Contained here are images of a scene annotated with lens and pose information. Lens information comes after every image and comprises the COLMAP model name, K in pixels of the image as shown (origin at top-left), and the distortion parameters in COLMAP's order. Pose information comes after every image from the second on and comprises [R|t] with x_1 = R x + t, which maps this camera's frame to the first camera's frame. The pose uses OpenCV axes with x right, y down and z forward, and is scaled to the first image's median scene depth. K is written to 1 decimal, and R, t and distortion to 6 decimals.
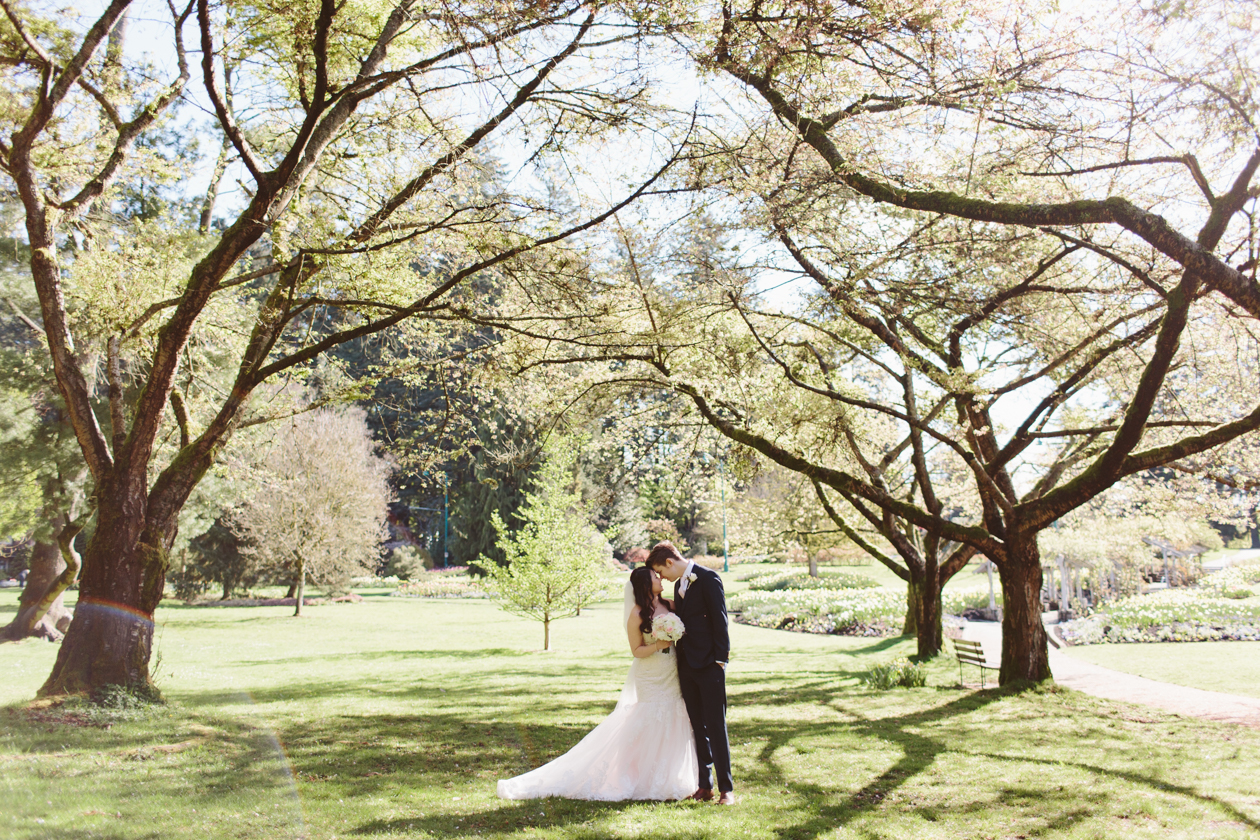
lens RADIAL K [[1236.6, 0, 649.4], [0, 1236.6, 421.2], [0, 0, 1]] dist [-0.005833, -0.018947]
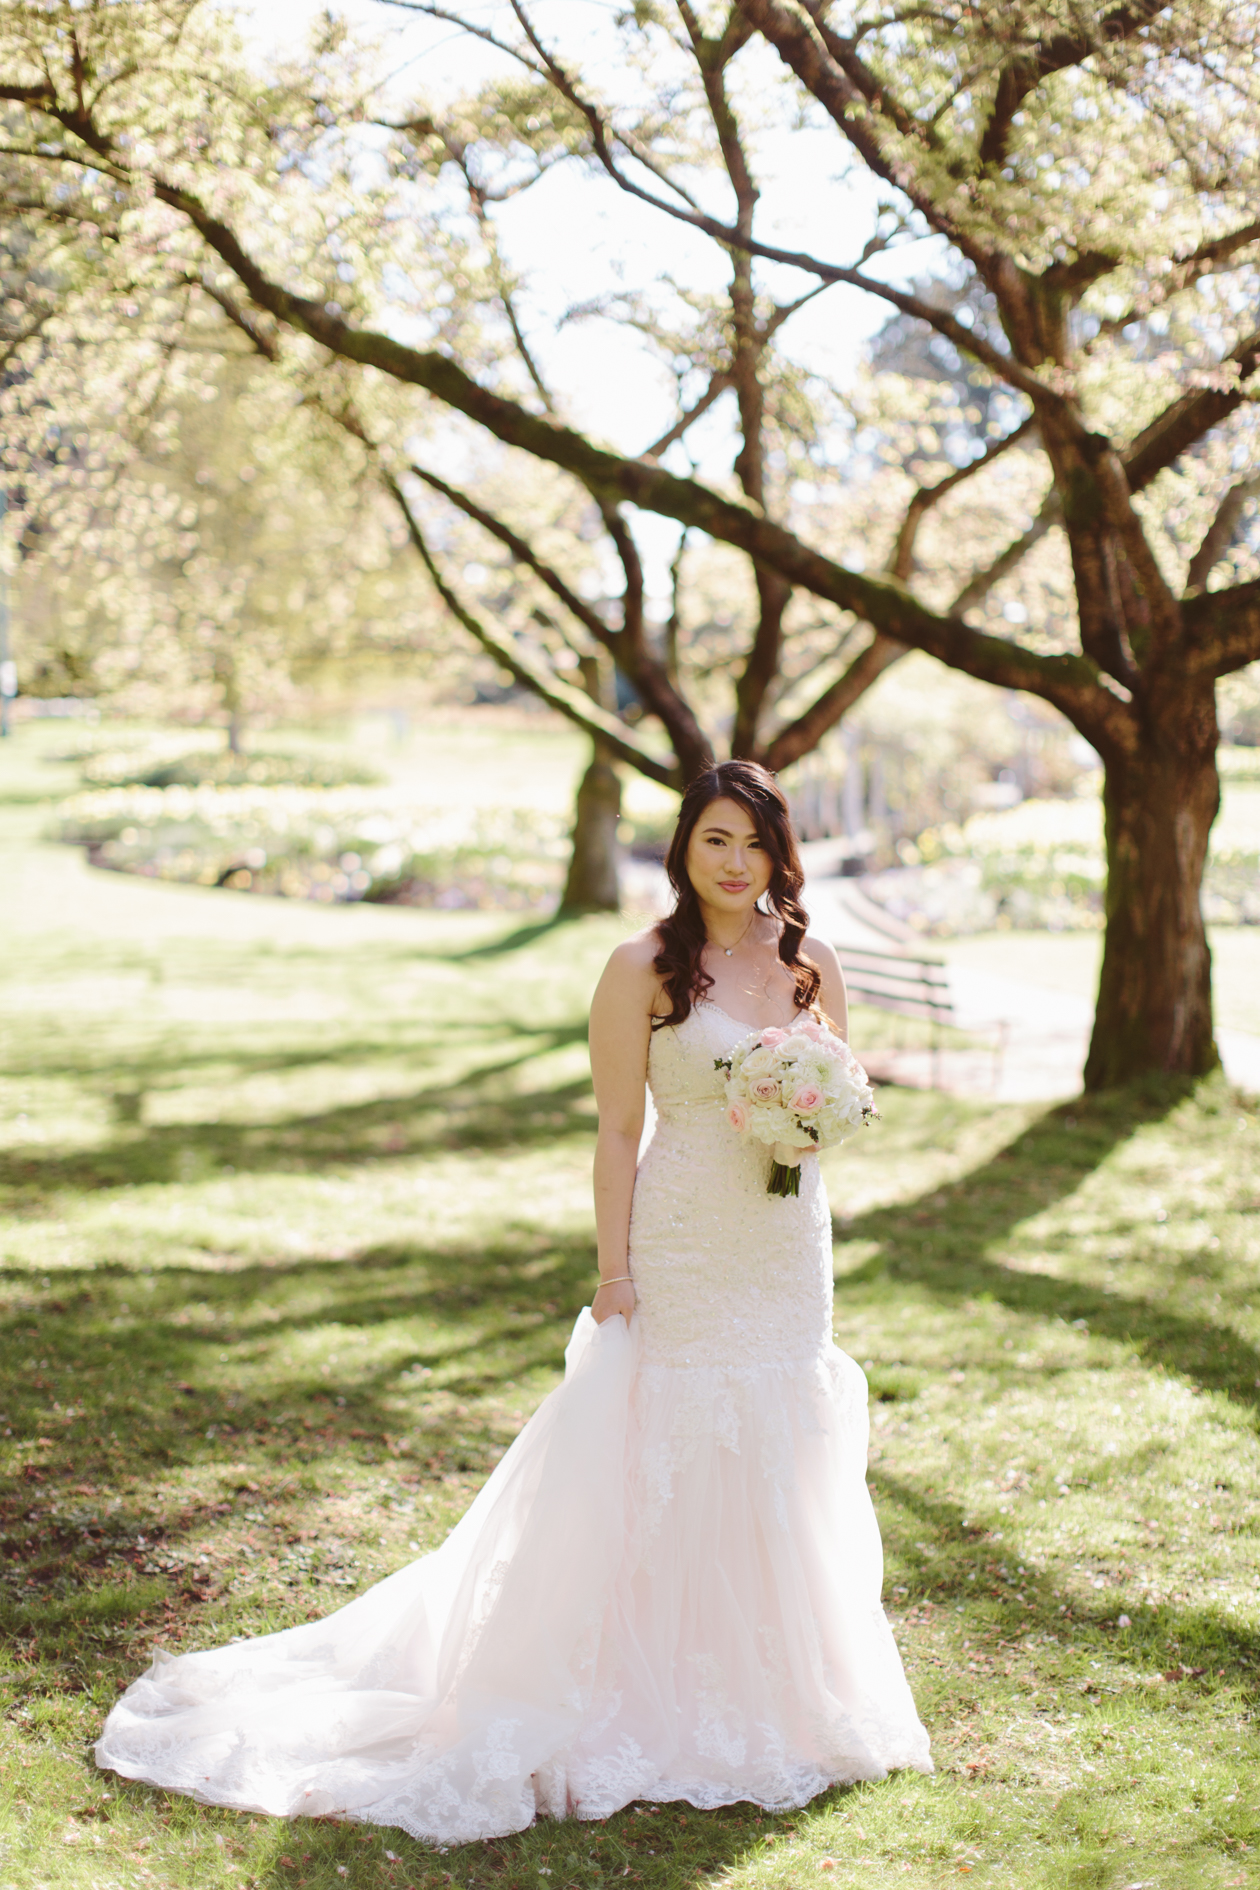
lens RADIAL K [[2545.2, 0, 630.7], [0, 2545.2, 944.9], [0, 0, 1]] dist [-0.002187, -0.025613]
pose [[0.942652, -0.002042, 0.333770, -0.080118], [-0.064668, 0.979916, 0.188634, 0.032792], [-0.327452, -0.199401, 0.923588, 0.301613]]
